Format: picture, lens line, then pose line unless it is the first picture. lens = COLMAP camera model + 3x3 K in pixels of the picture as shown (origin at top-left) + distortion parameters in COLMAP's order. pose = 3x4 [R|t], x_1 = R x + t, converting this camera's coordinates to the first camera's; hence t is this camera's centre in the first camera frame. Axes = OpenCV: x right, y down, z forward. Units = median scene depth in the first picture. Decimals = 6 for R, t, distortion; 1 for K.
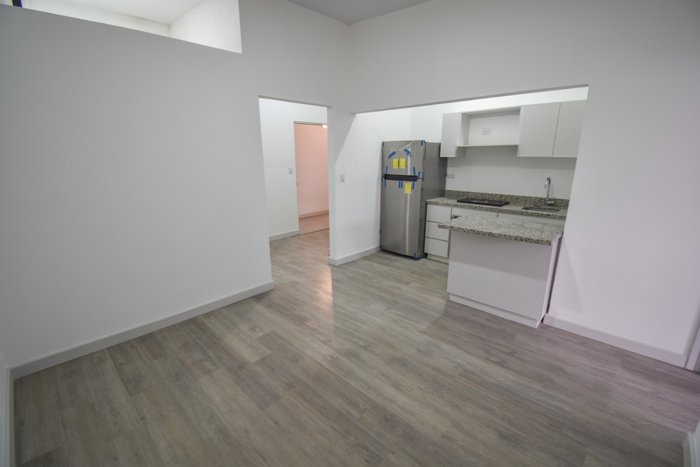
lens RADIAL K [[307.0, 0, 353.4], [0, 307.0, 234.7], [0, 0, 1]] dist [0.015353, -0.022727]
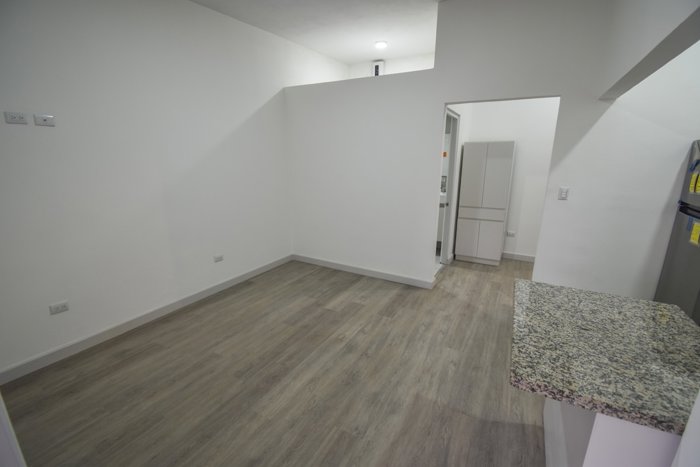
lens RADIAL K [[307.0, 0, 353.4], [0, 307.0, 234.7], [0, 0, 1]] dist [0.015353, -0.022727]
pose [[0.245222, 0.240044, -0.939279, 0.888604], [-0.257648, 0.950156, 0.175558, -0.166570], [0.934604, 0.198952, 0.294846, 0.617028]]
